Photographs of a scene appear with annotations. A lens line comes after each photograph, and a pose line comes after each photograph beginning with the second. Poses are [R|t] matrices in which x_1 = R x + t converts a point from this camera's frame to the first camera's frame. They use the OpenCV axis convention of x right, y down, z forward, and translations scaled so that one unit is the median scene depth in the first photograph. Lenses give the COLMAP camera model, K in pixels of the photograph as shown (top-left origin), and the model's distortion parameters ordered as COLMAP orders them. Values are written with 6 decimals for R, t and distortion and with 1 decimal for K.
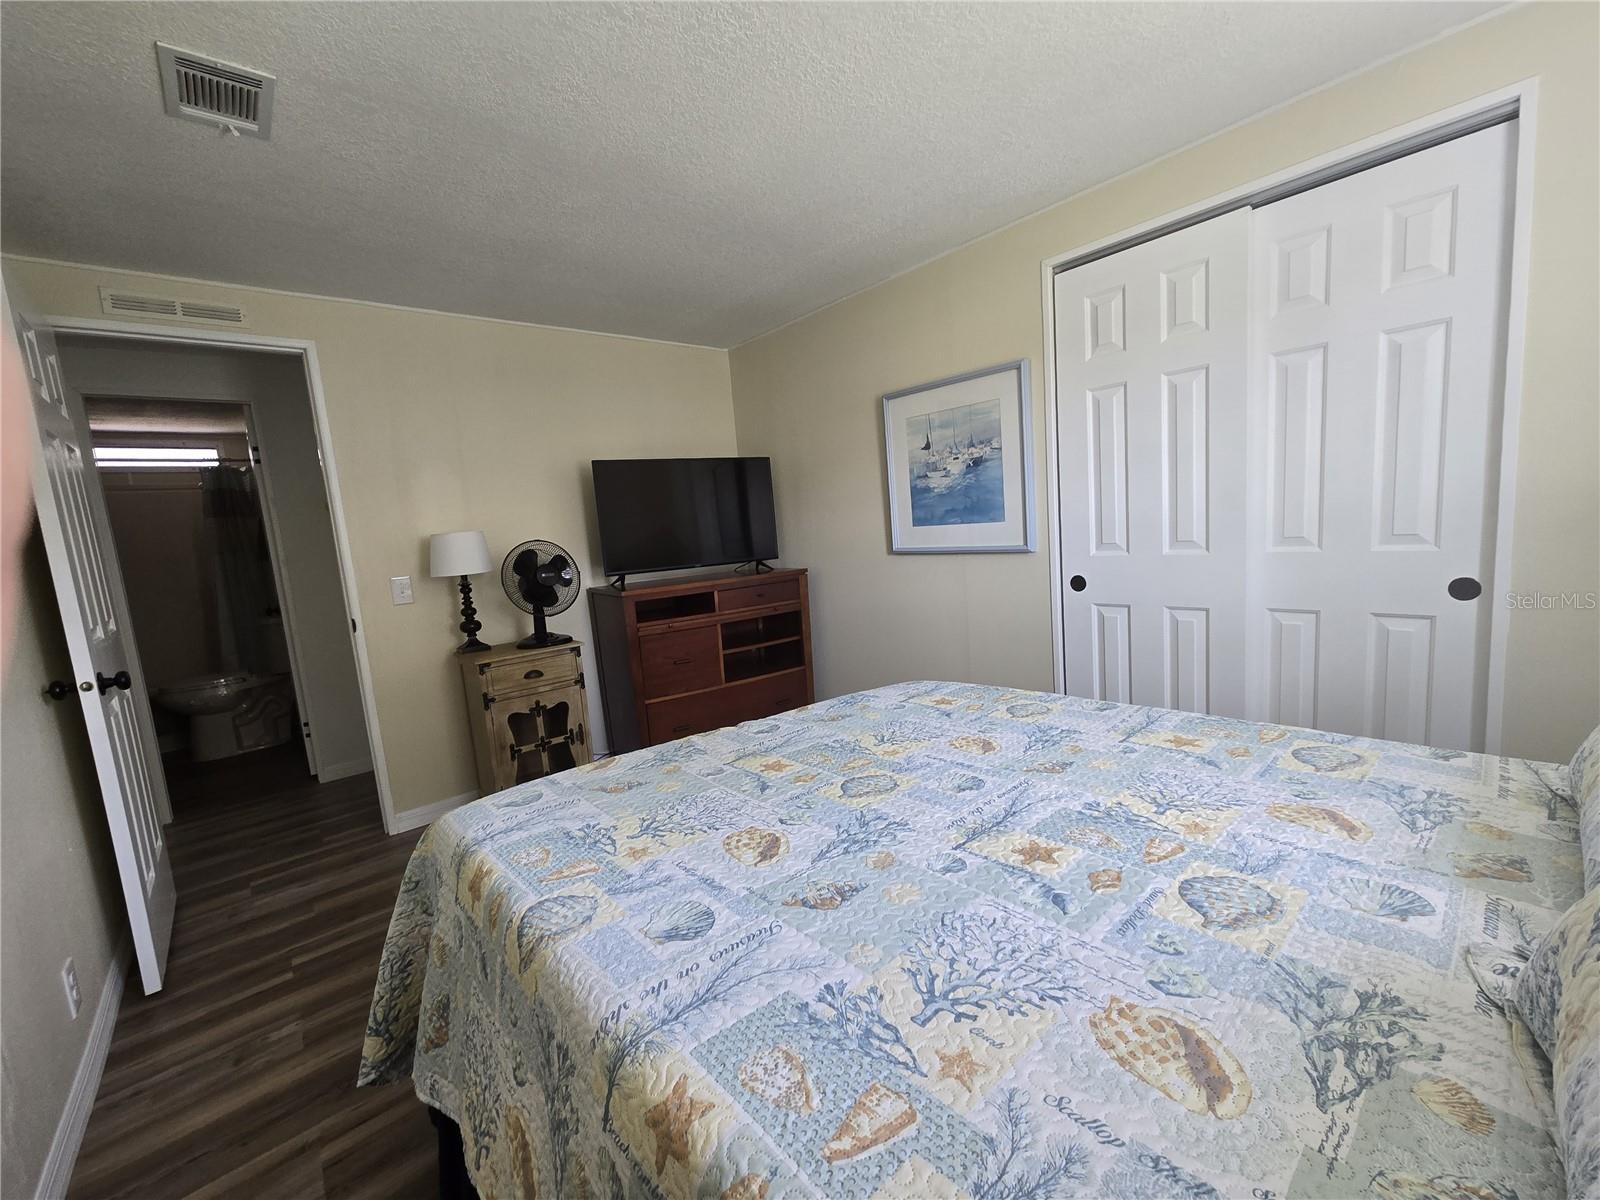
lens RADIAL K [[657.2, 0, 801.3], [0, 657.2, 610.0], [0, 0, 1]] dist [0.003142, -0.001398]
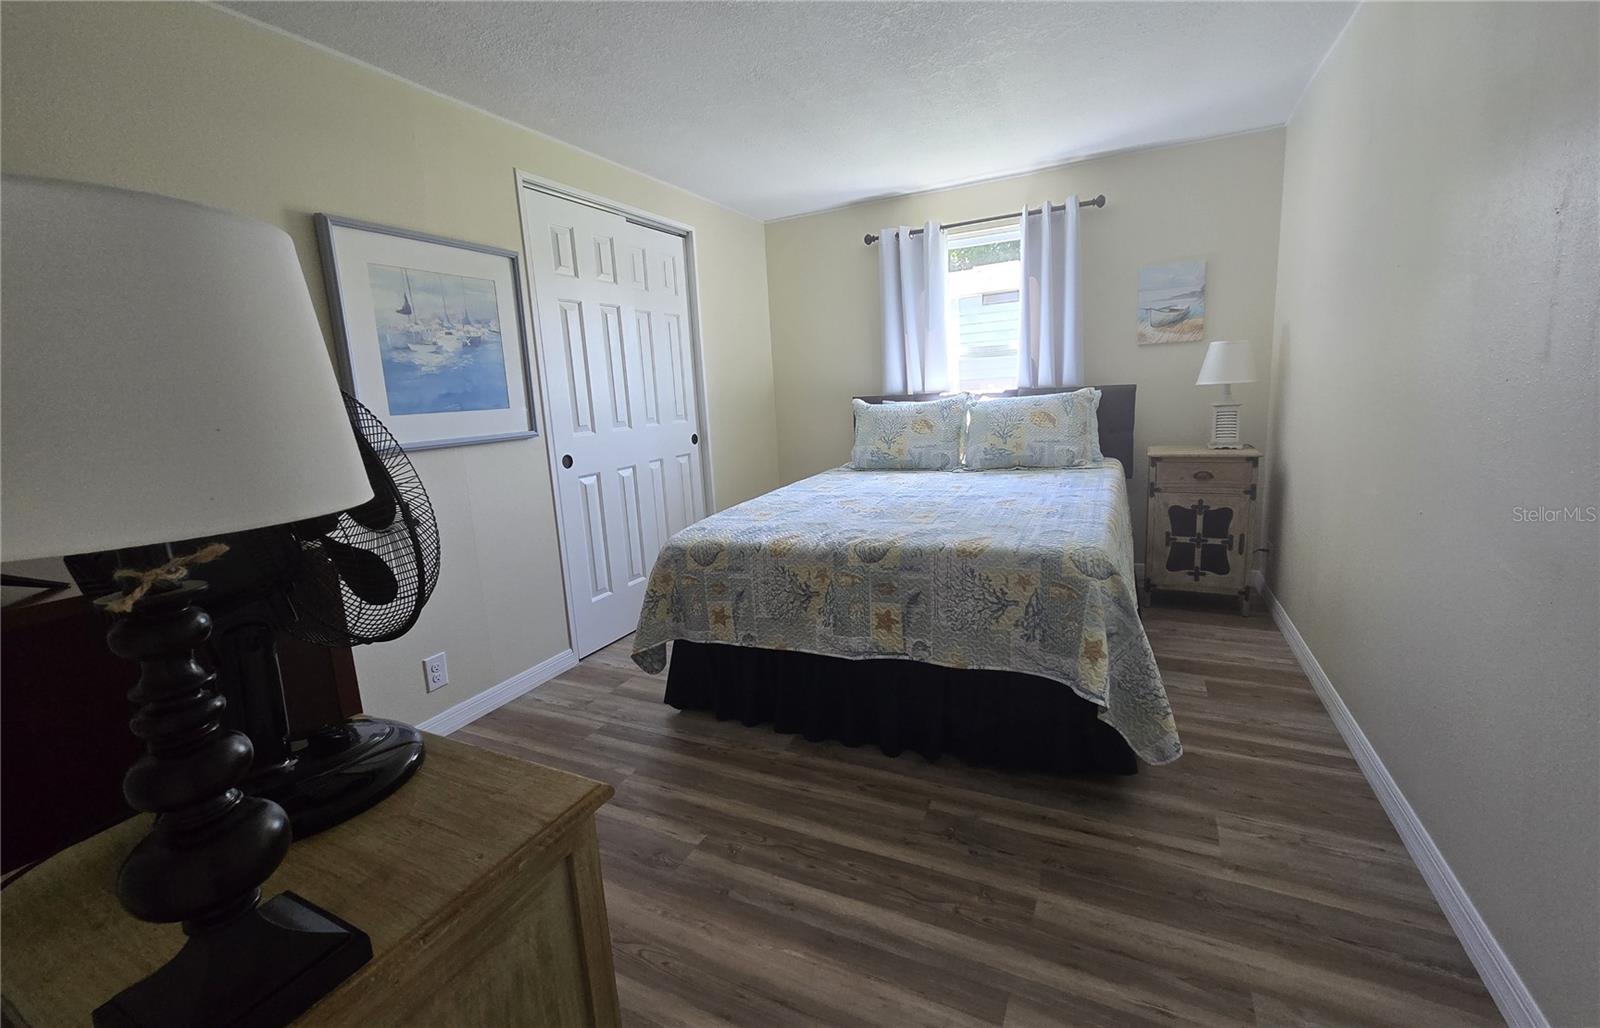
lens RADIAL K [[629.1, 0, 805.4], [0, 629.1, 511.5], [0, 0, 1]] dist [-0.000503, -0.000059]
pose [[-0.385733, -0.073135, 0.919707, -0.712922], [0.217954, 0.961414, 0.167863, -0.045933], [-0.896497, 0.265204, -0.354909, 0.945788]]
